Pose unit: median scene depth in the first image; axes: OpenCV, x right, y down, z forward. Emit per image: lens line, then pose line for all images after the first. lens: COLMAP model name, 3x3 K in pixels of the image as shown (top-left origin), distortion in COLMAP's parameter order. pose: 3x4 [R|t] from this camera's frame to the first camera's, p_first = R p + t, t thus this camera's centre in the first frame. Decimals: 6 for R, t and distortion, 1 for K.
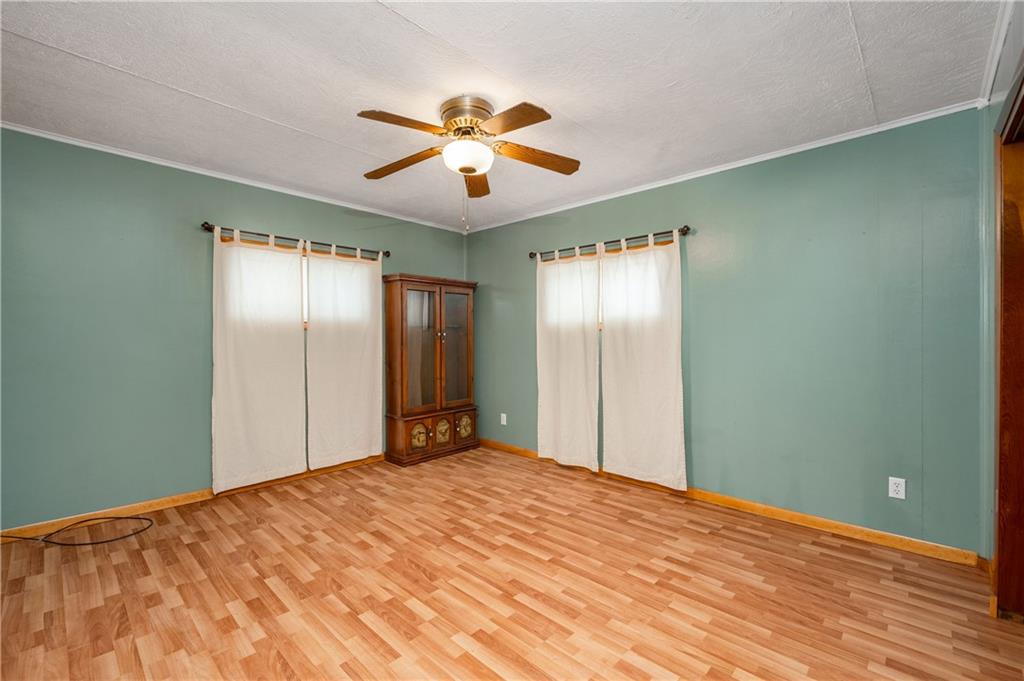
lens RADIAL K [[446.9, 0, 510.5], [0, 446.9, 339.0], [0, 0, 1]] dist [-0.005449, -0.000608]
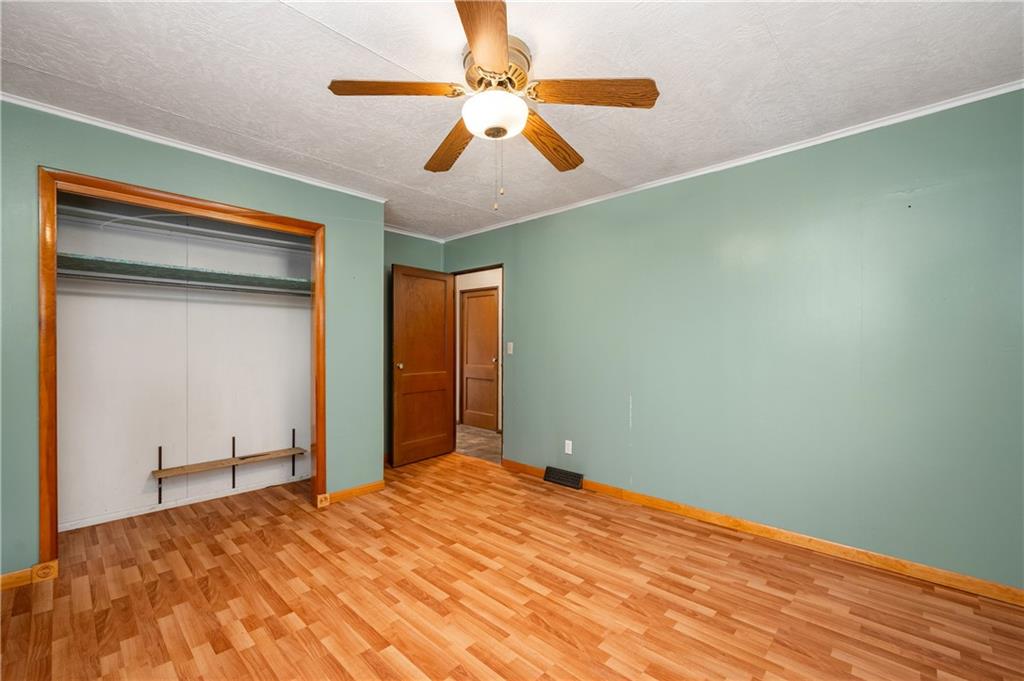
lens RADIAL K [[435.1, 0, 513.0], [0, 435.1, 344.1], [0, 0, 1]] dist [-0.002112, 0.000532]
pose [[-0.999965, -0.002038, 0.008087, -0.152070], [-0.002025, 0.999997, 0.001650, -0.011392], [-0.008090, 0.001634, -0.999966, 2.055422]]
